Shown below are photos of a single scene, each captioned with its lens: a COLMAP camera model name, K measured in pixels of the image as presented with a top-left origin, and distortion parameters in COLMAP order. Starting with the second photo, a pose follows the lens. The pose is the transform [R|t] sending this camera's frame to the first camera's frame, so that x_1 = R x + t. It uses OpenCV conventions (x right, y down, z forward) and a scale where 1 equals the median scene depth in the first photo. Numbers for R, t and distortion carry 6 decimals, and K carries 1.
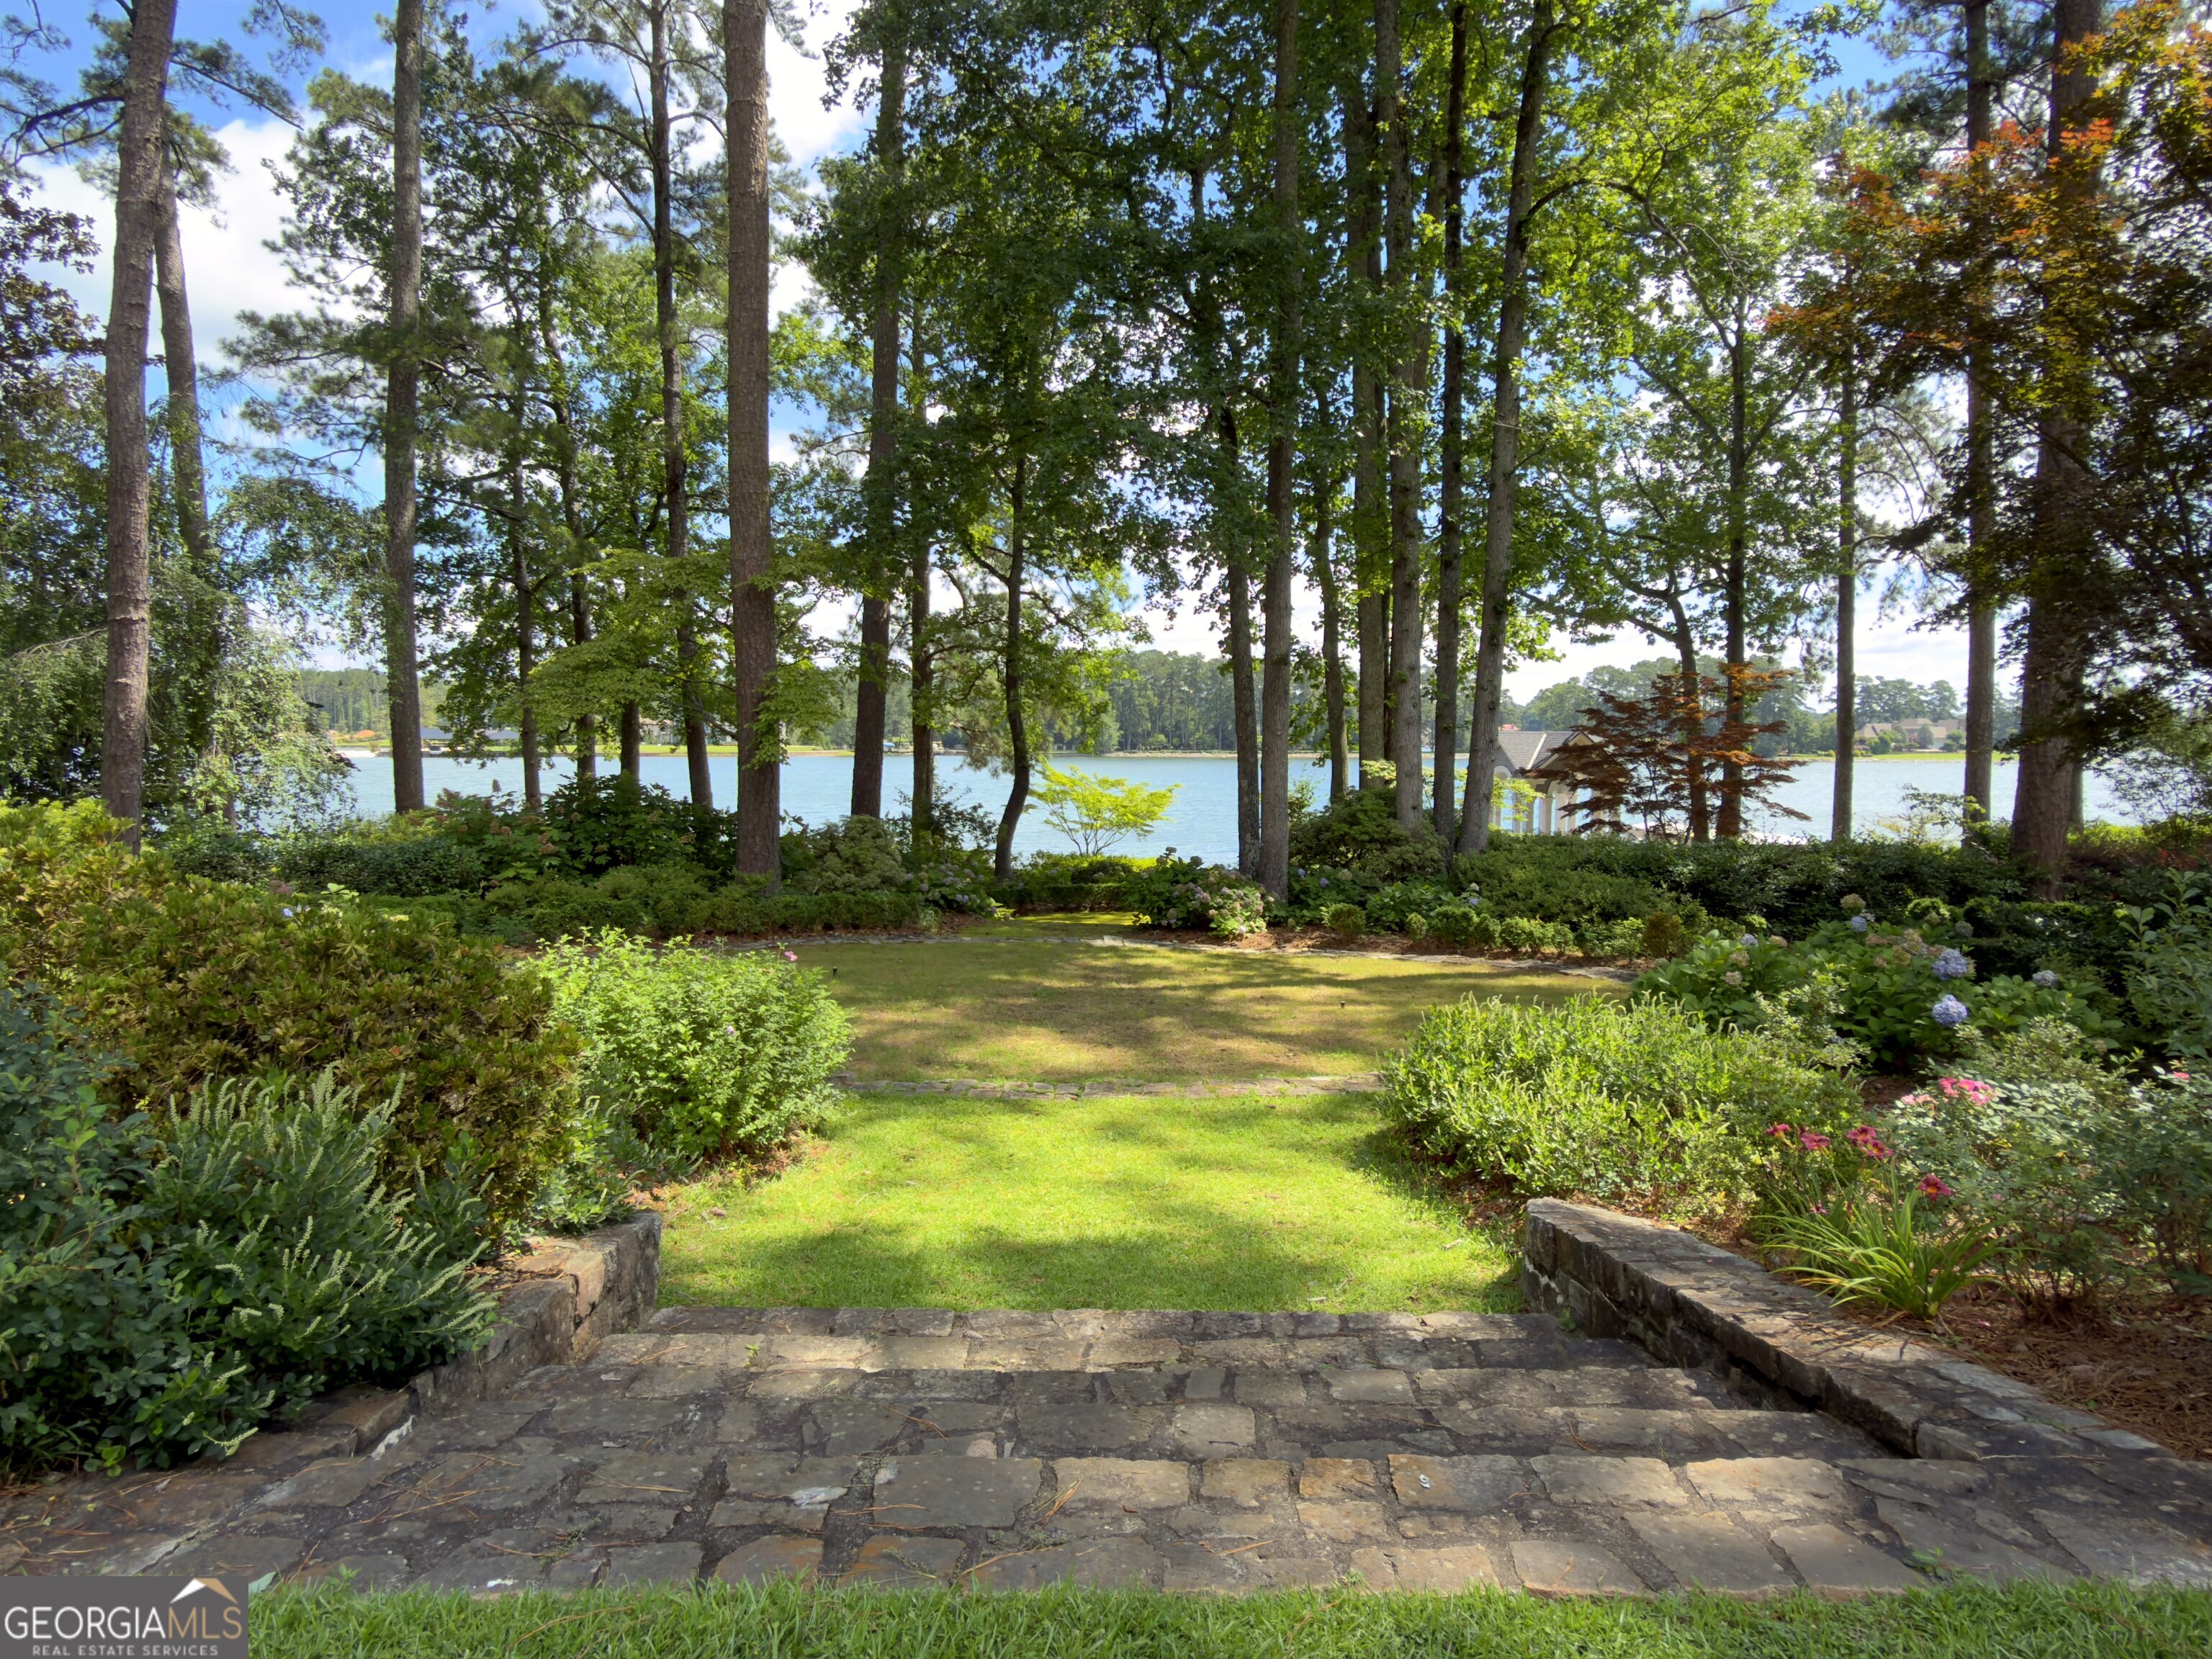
lens RADIAL K [[1363.7, 0, 1106.0], [0, 1363.7, 829.5], [0, 0, 1]] dist [0.000129, -0.000010]
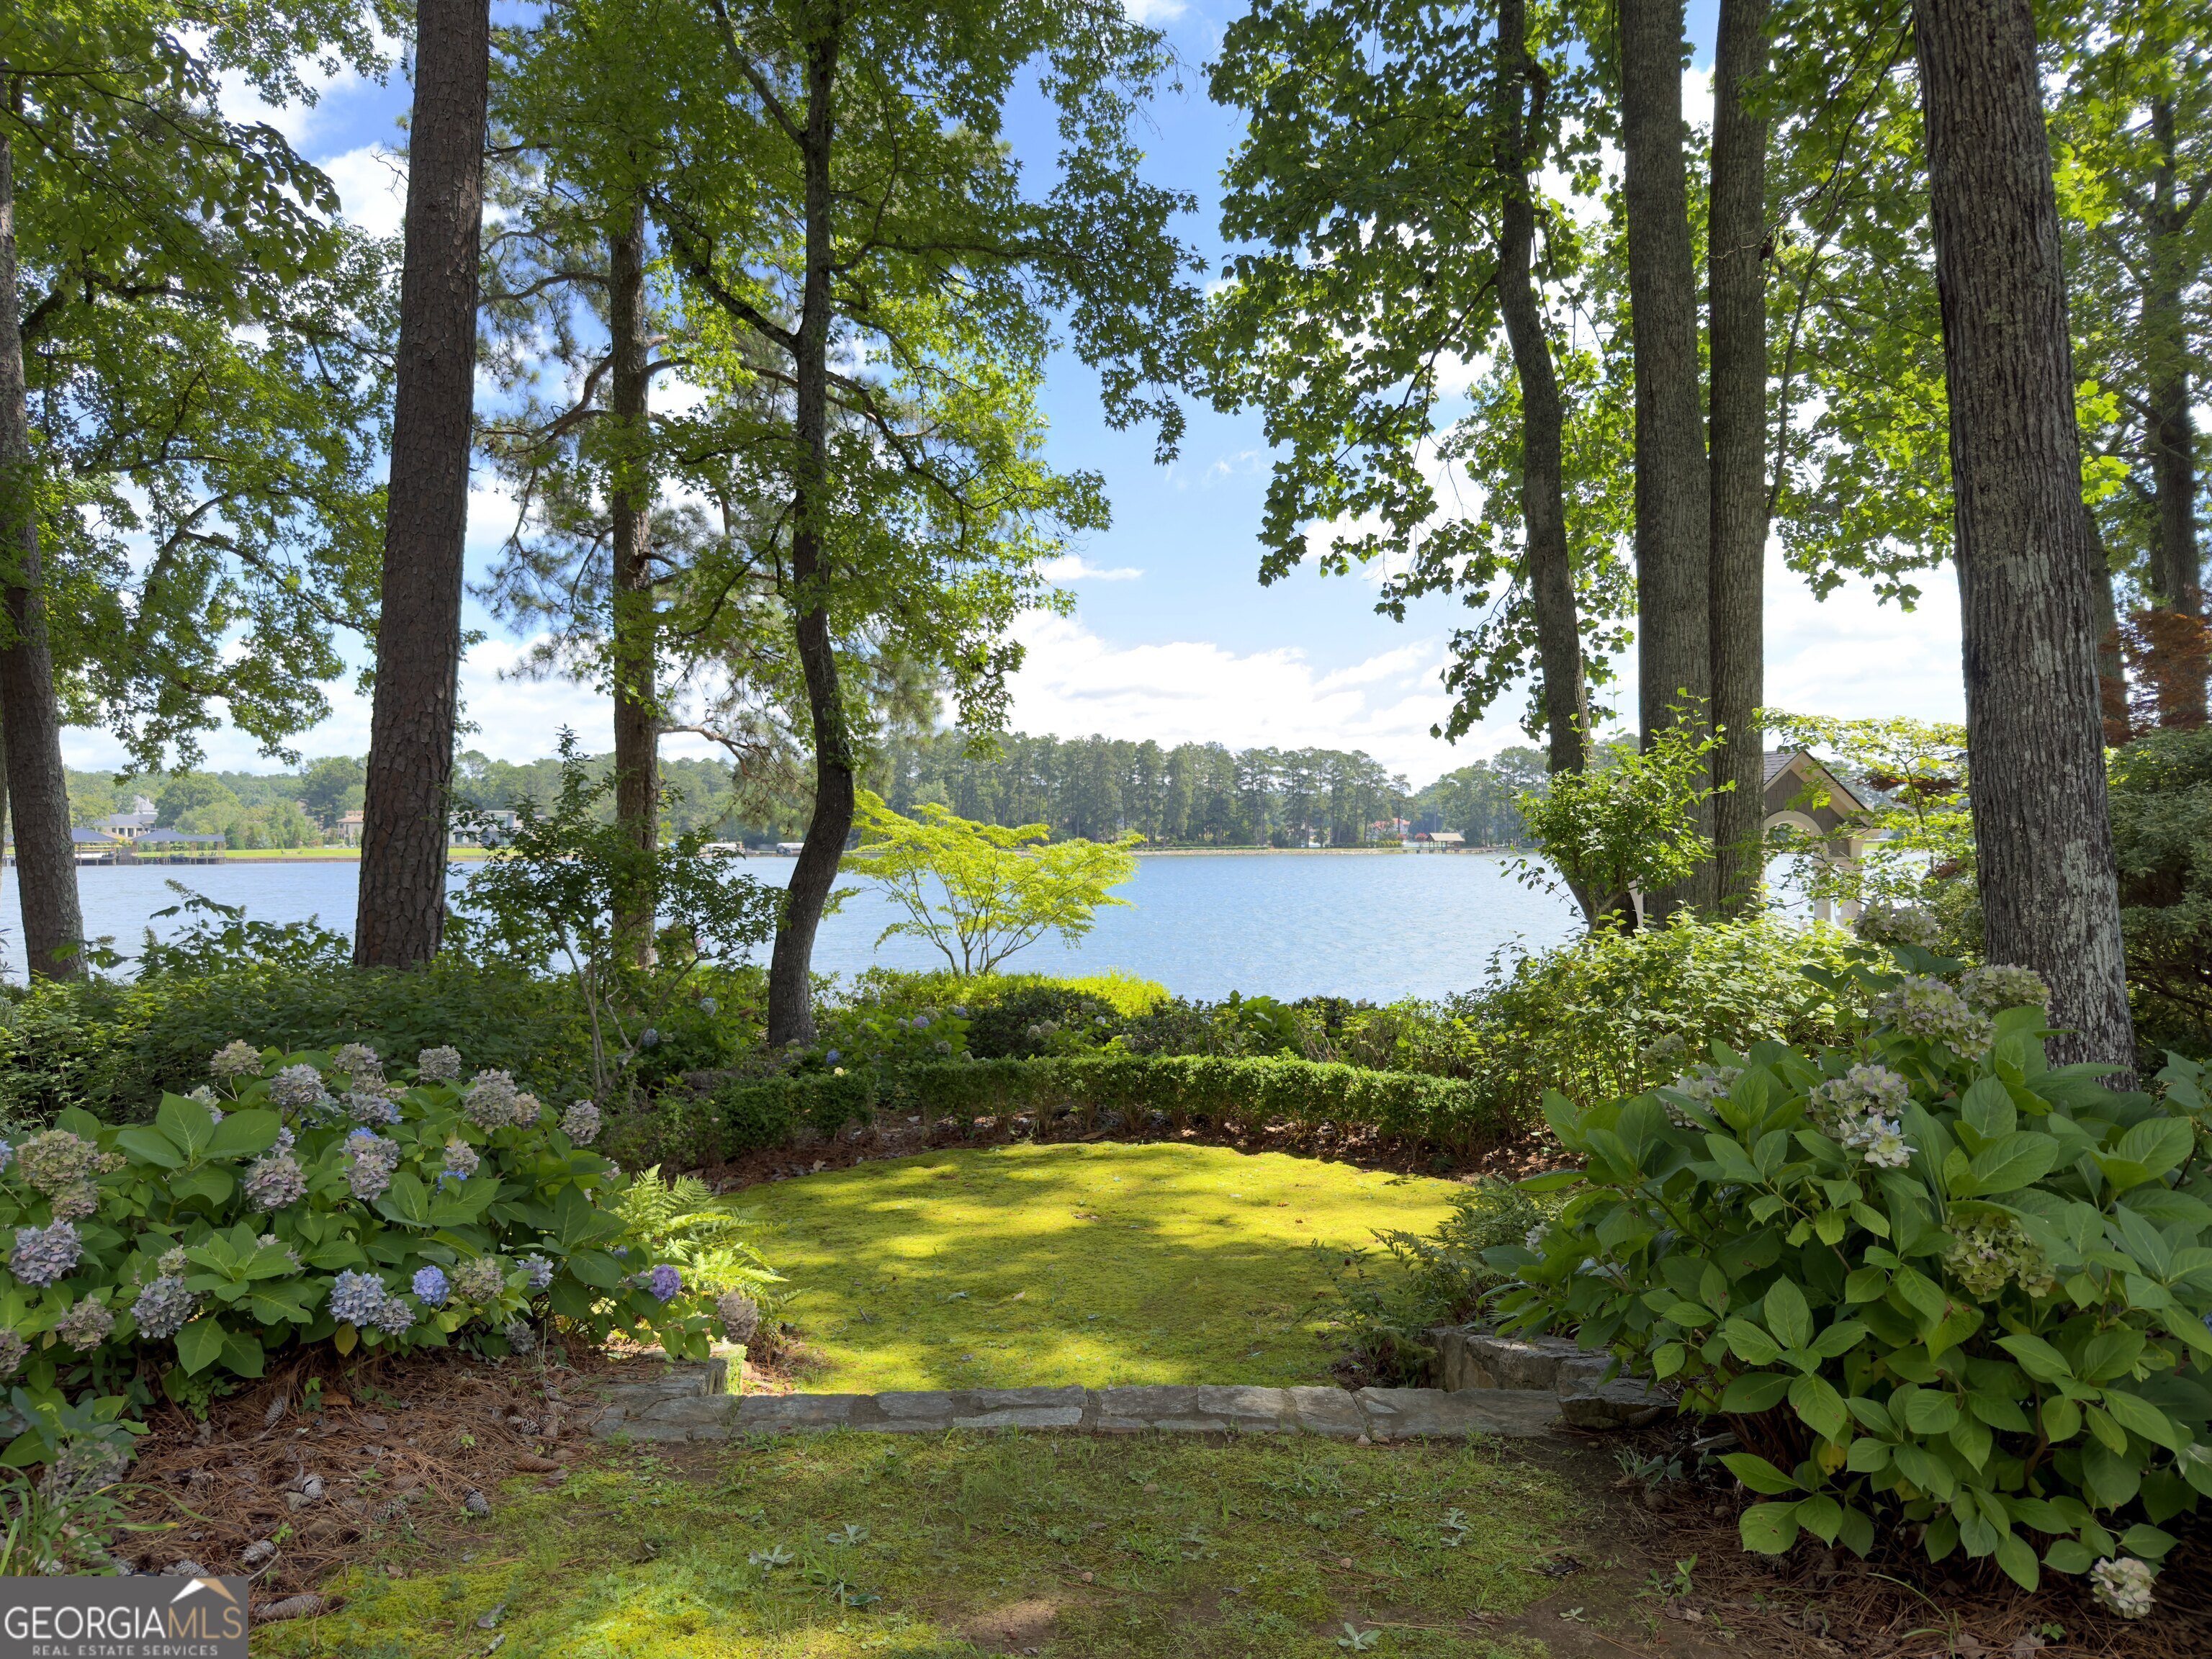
lens RADIAL K [[1560.9, 0, 1106.0], [0, 1560.9, 829.5], [0, 0, 1]] dist [-0.000110, -0.000106]
pose [[0.992969, -0.001410, 0.118364, -0.032727], [0.010253, 0.997195, -0.074135, 0.008262], [-0.117927, 0.074828, 0.990199, 0.457605]]
